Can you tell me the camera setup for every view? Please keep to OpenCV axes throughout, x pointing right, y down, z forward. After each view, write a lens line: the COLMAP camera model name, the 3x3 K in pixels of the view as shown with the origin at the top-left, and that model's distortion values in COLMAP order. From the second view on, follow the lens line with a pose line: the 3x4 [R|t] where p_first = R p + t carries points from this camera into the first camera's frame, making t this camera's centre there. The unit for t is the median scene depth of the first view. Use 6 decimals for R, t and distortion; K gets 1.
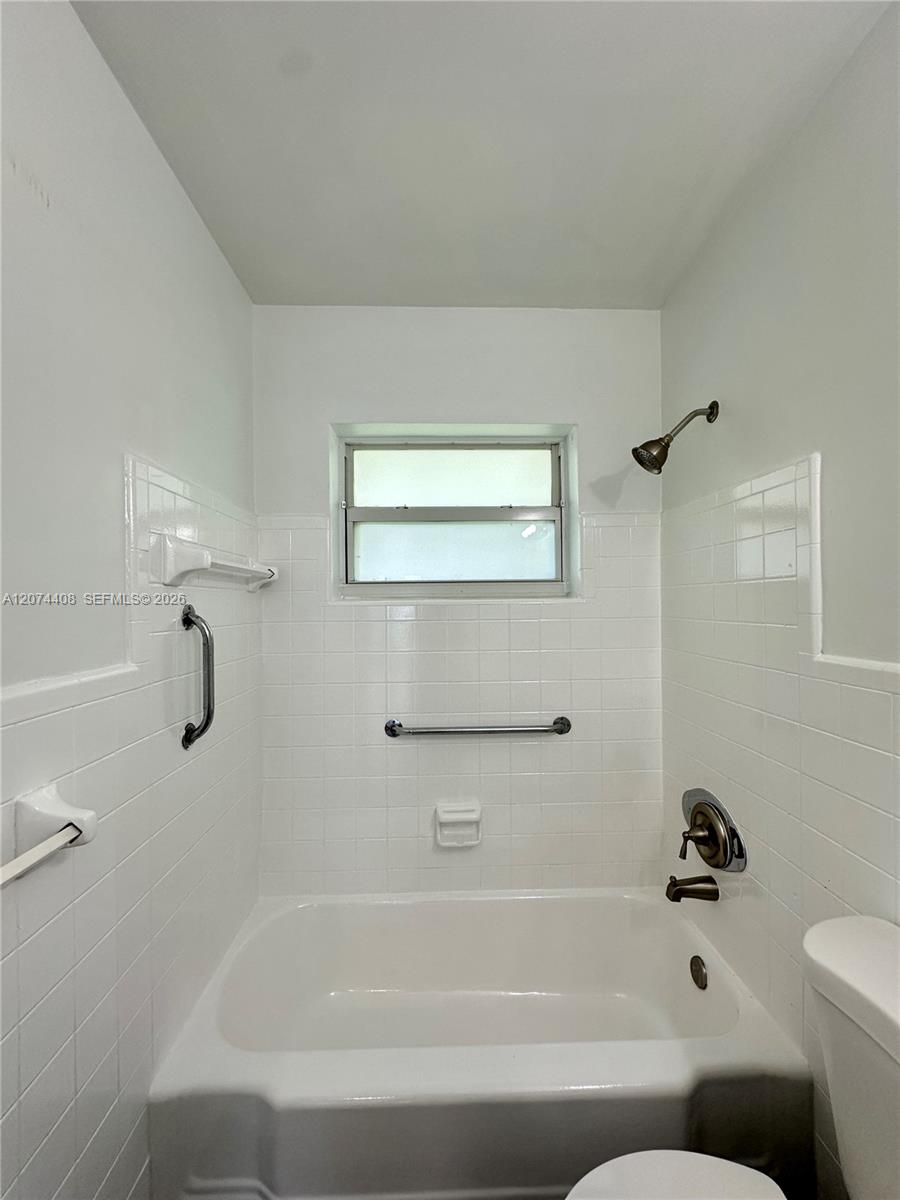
lens RADIAL K [[478.0, 0, 451.1], [0, 478.0, 599.9], [0, 0, 1]] dist [-0.004090, 0.000951]
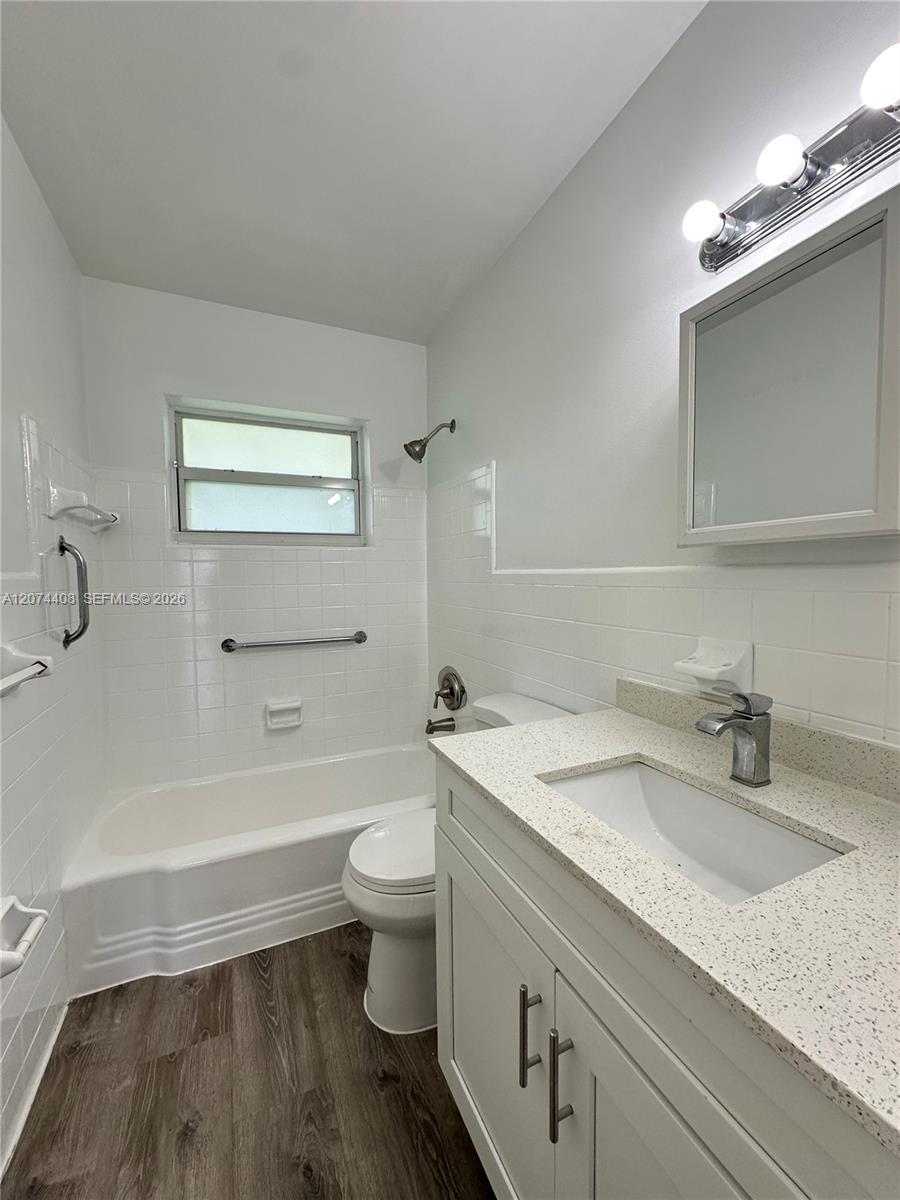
lens RADIAL K [[478.0, 0, 451.1], [0, 478.0, 599.9], [0, 0, 1]] dist [-0.004090, 0.000951]
pose [[0.921006, -0.020745, 0.388996, -0.067697], [-0.000543, 0.998512, 0.054536, 0.076627], [-0.389548, -0.050439, 0.919624, -0.395908]]
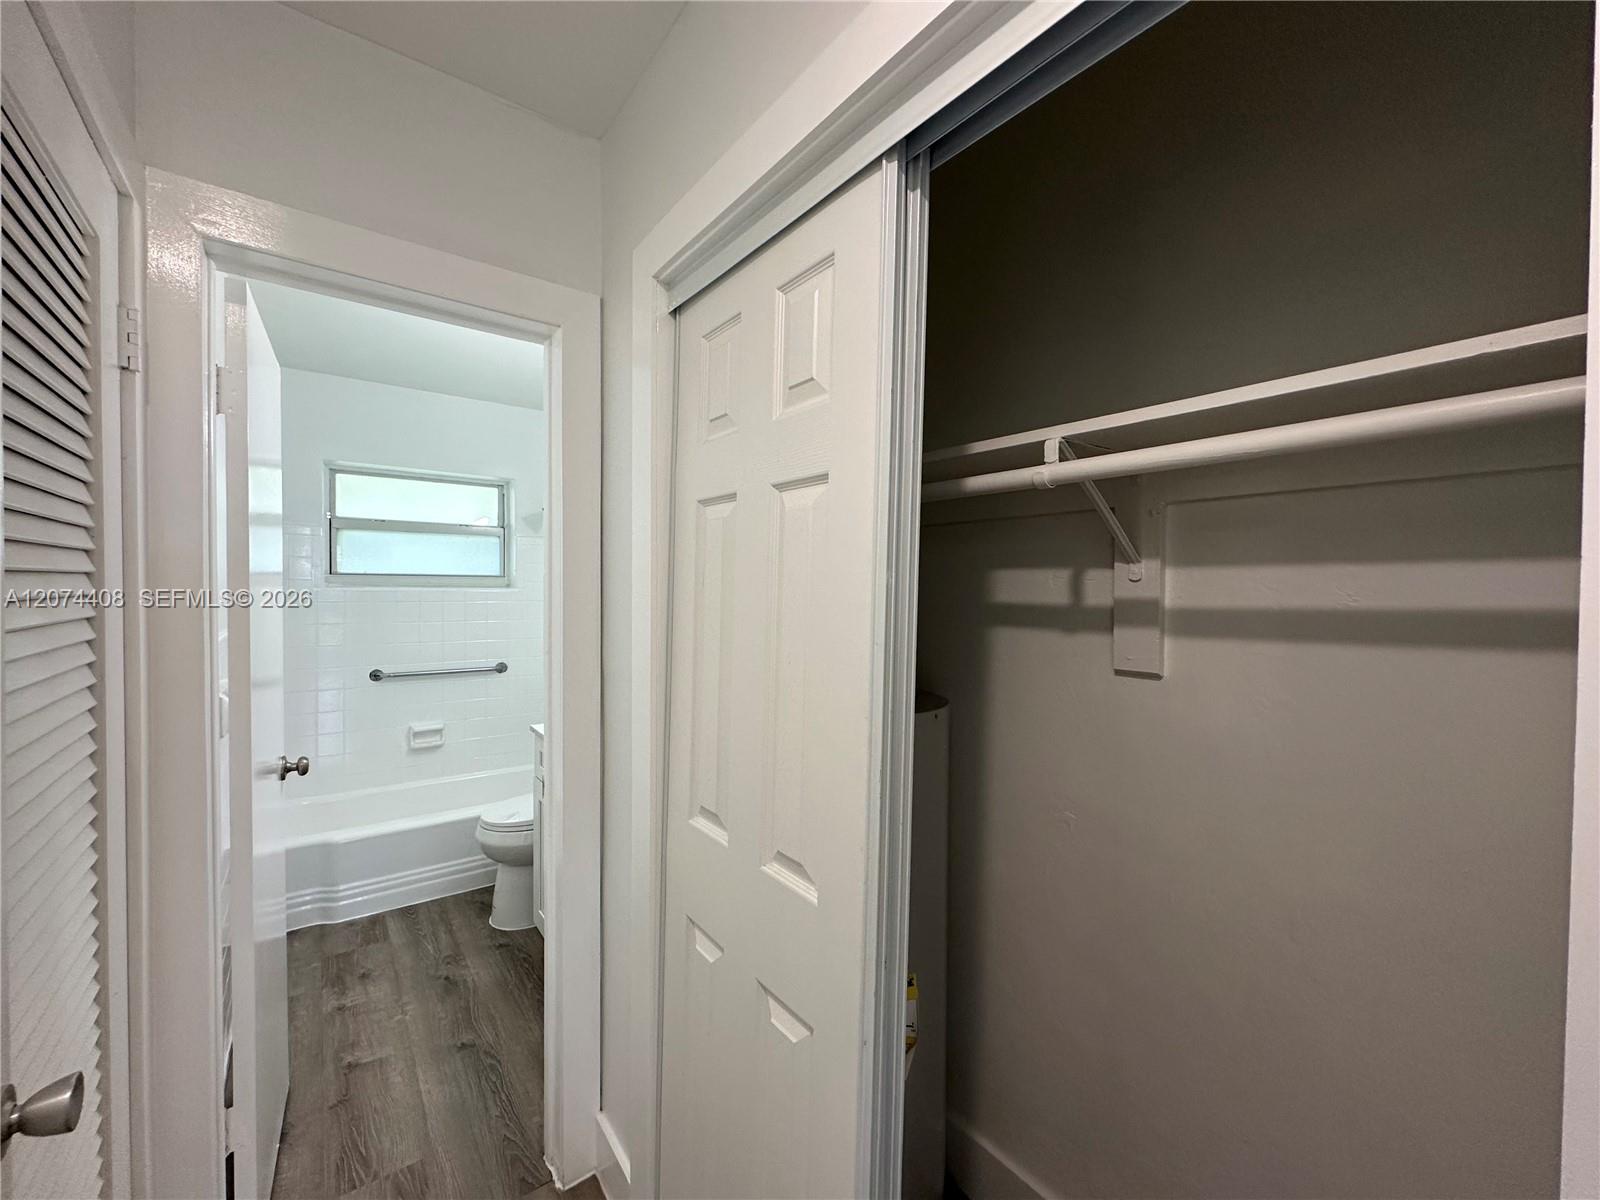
lens RADIAL K [[637.3, 0, 799.3], [0, 637.3, 599.2], [0, 0, 1]] dist [-0.004090, 0.000951]
pose [[0.815081, 0.008376, 0.579287, -0.194755], [-0.023148, 0.999568, 0.018116, -0.029677], [-0.578885, -0.028175, 0.814922, -1.324137]]
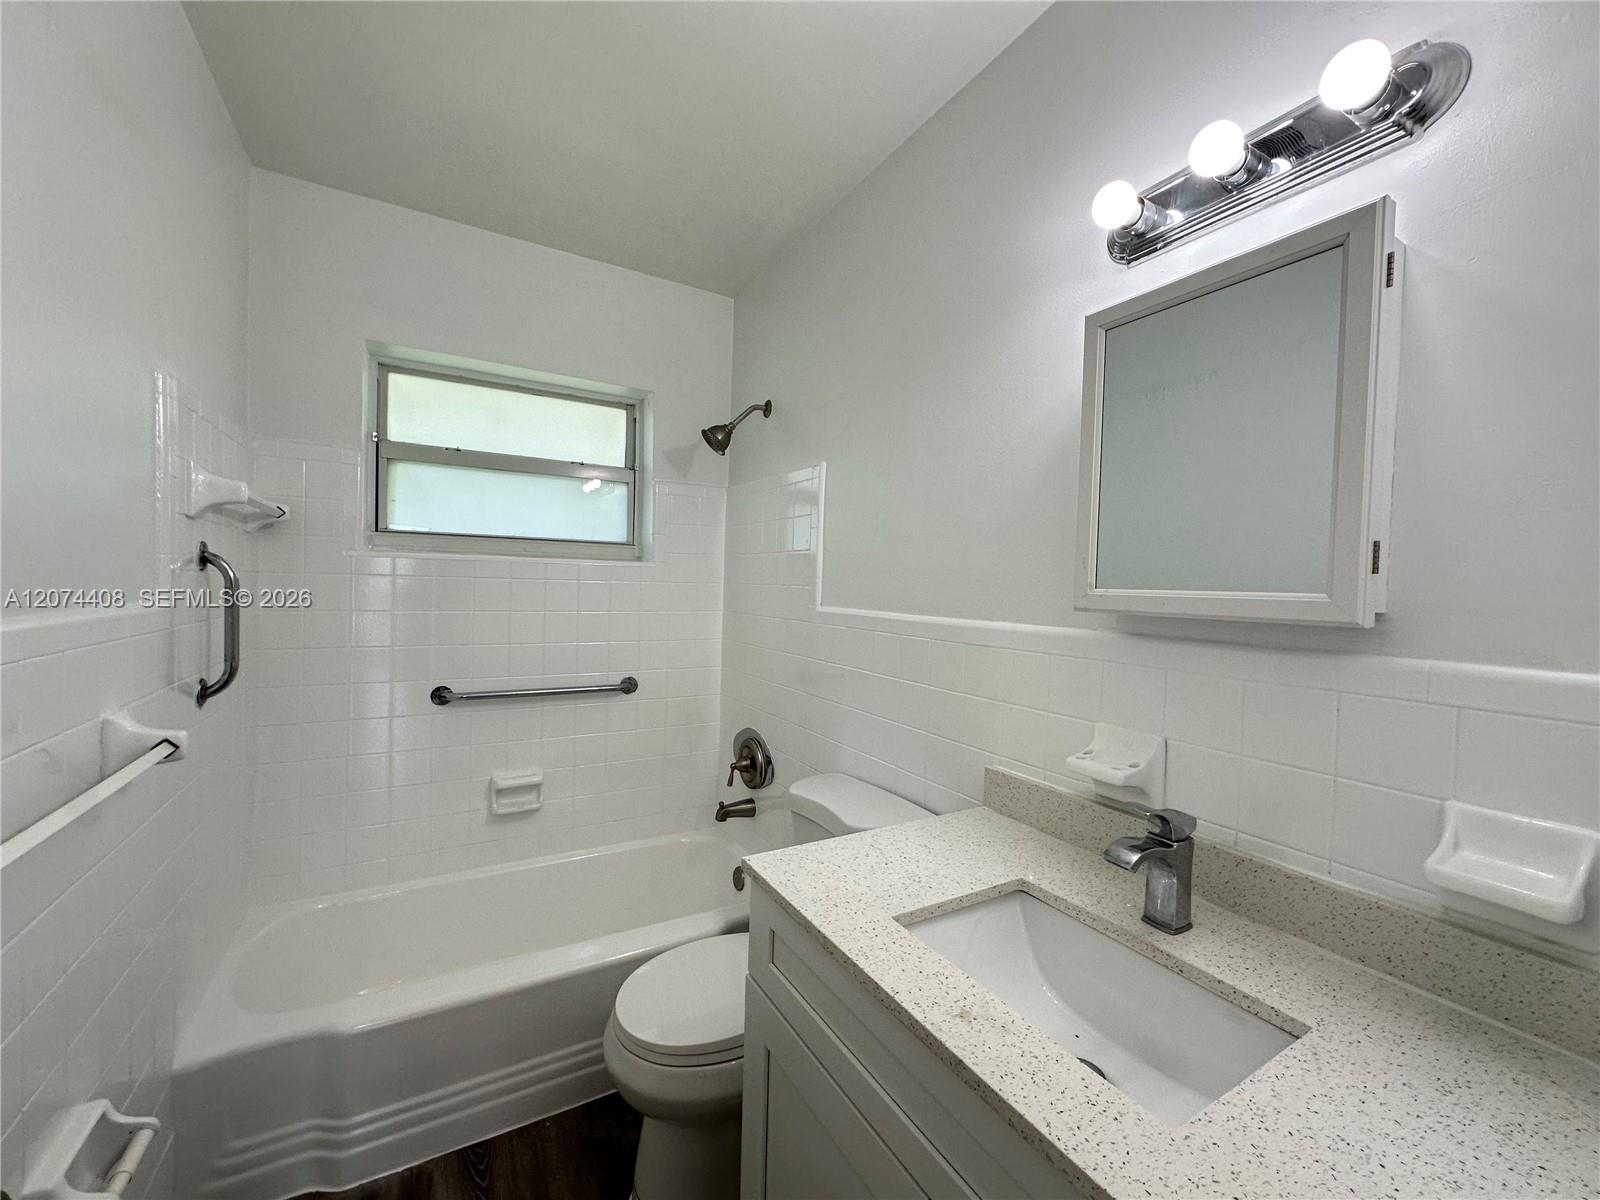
lens RADIAL K [[637.3, 0, 799.3], [0, 637.3, 599.2], [0, 0, 1]] dist [-0.004090, 0.000951]
pose [[0.878544, 0.023643, 0.477076, -0.104361], [-0.040468, 0.998868, 0.025020, 0.028842], [-0.475944, -0.041287, 0.878506, -0.370380]]
